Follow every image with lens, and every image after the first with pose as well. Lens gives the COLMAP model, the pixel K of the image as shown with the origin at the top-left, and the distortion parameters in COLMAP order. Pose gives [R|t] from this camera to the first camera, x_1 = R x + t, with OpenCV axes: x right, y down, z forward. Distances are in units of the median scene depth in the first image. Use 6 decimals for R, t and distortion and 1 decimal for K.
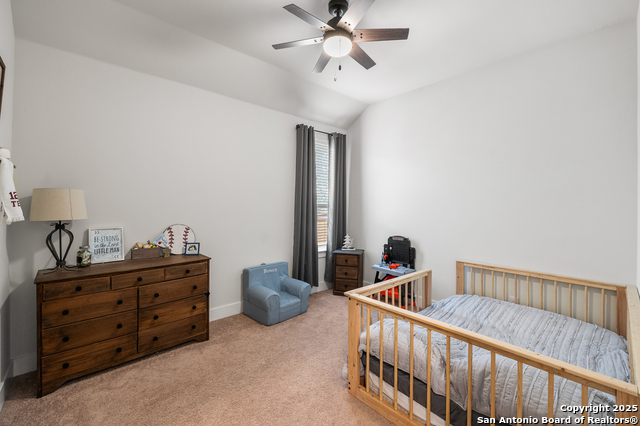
lens RADIAL K [[272.0, 0, 317.4], [0, 272.0, 208.8], [0, 0, 1]] dist [-0.003245, -0.000307]
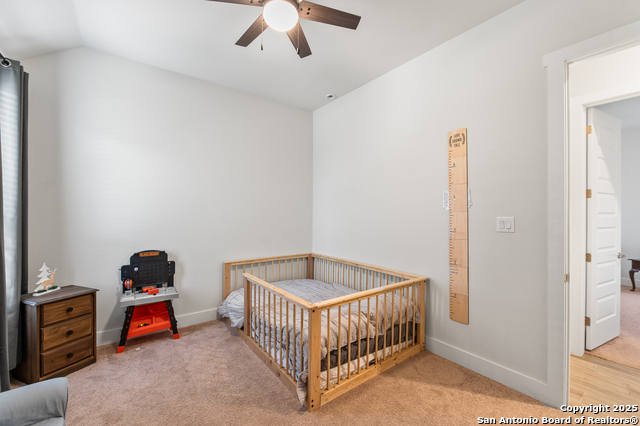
lens RADIAL K [[272.0, 0, 317.3], [0, 272.0, 212.4], [0, 0, 1]] dist [-0.003245, -0.000307]
pose [[0.079774, -0.011297, 0.996749, -0.431538], [0.009472, 0.999899, 0.010574, -0.009594], [-0.996768, 0.008597, 0.079873, 0.482749]]
